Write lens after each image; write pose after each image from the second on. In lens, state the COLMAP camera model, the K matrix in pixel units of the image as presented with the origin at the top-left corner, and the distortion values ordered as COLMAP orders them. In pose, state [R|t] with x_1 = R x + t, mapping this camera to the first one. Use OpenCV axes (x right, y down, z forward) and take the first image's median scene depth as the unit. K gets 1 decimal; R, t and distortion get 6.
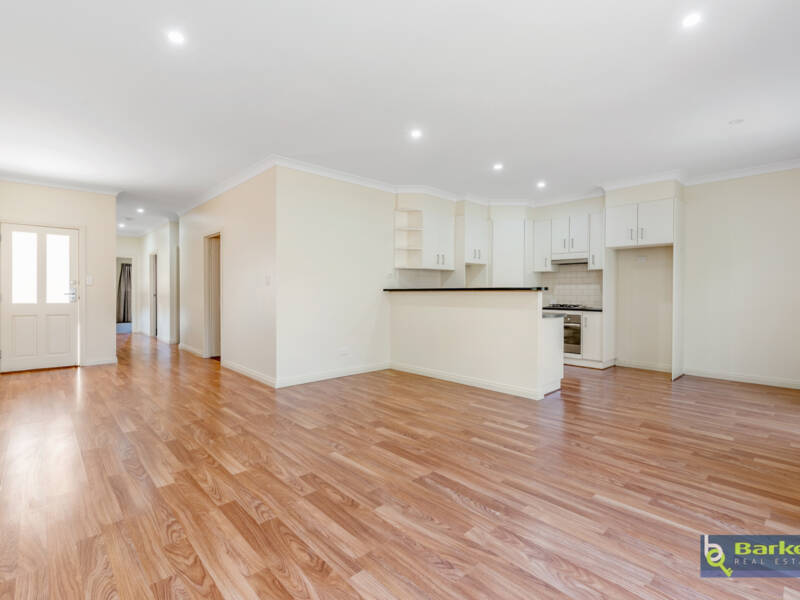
lens RADIAL K [[389.1, 0, 396.0], [0, 389.1, 295.7], [0, 0, 1]] dist [-0.002330, -0.000781]
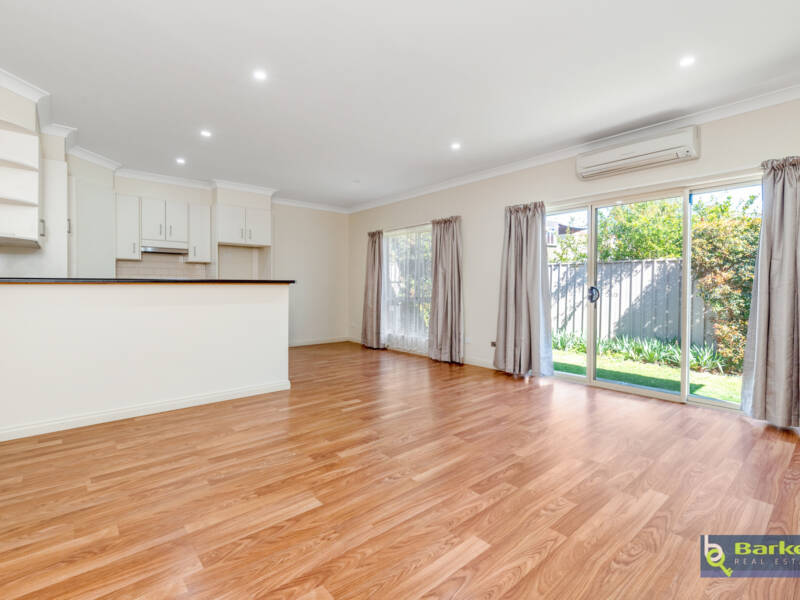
lens RADIAL K [[389.1, 0, 396.4], [0, 389.1, 291.5], [0, 0, 1]] dist [-0.002330, -0.000781]
pose [[0.041362, -0.018959, 0.998964, -1.103296], [0.007639, 0.999797, 0.018658, -0.014456], [-0.999115, 0.006859, 0.041499, 1.120280]]
